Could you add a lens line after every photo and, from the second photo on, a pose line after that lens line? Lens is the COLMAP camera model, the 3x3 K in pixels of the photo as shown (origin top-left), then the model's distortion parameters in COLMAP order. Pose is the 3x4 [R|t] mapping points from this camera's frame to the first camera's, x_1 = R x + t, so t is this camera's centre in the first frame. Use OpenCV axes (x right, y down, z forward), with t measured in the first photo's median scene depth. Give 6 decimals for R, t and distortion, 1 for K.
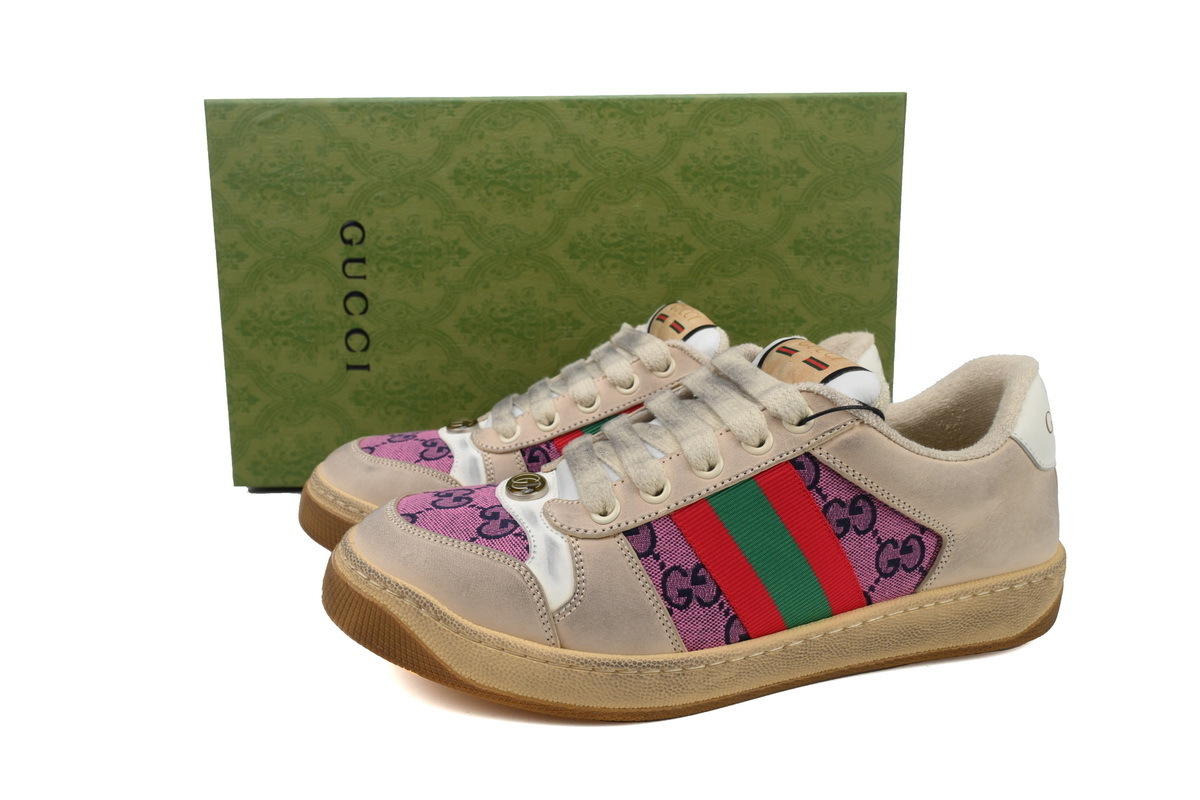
lens RADIAL K [[909.3, 0, 600.0], [0, 909.3, 400.0], [0, 0, 1]] dist [0.056252, 0.001174]
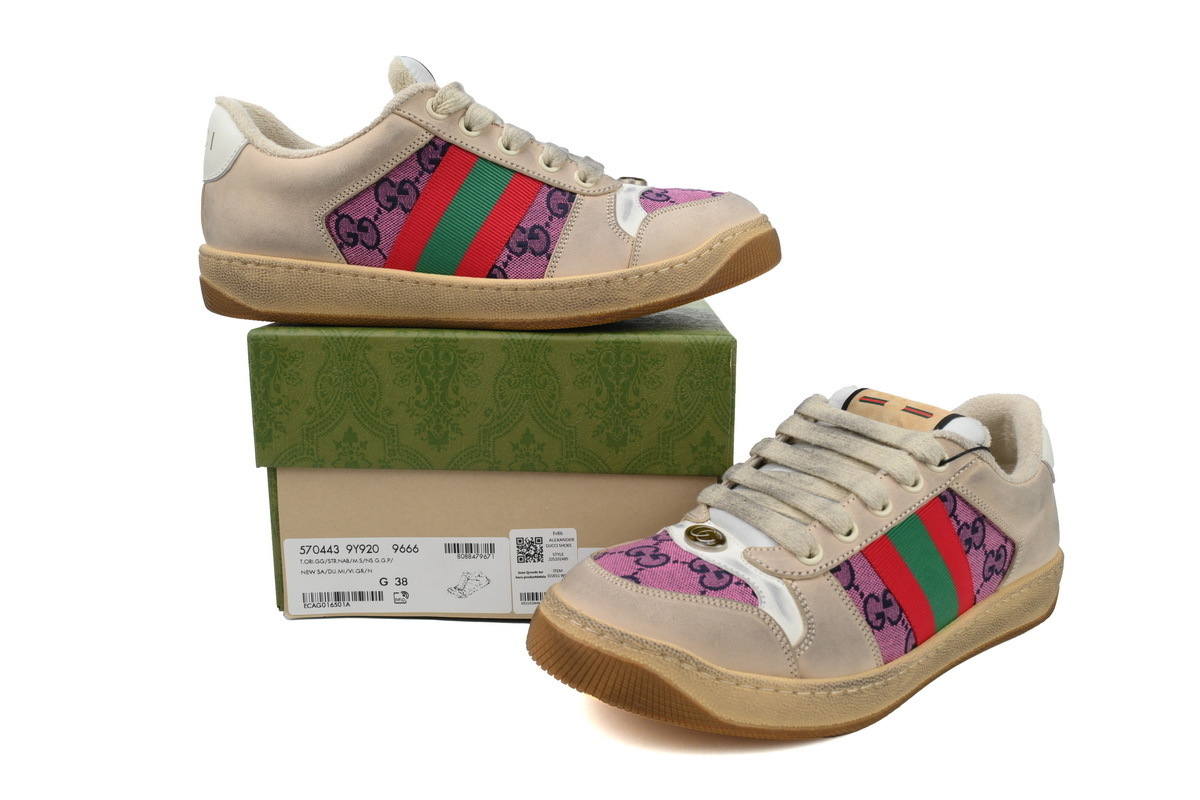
lens RADIAL K [[909.3, 0, 600.0], [0, 909.3, 400.0], [0, 0, 1]] dist [0.056252, 0.001174]
pose [[0.930340, -0.053525, 0.362772, -0.656030], [0.059032, 0.998248, -0.004101, -0.083447], [-0.361917, 0.025231, 0.931869, 0.016469]]
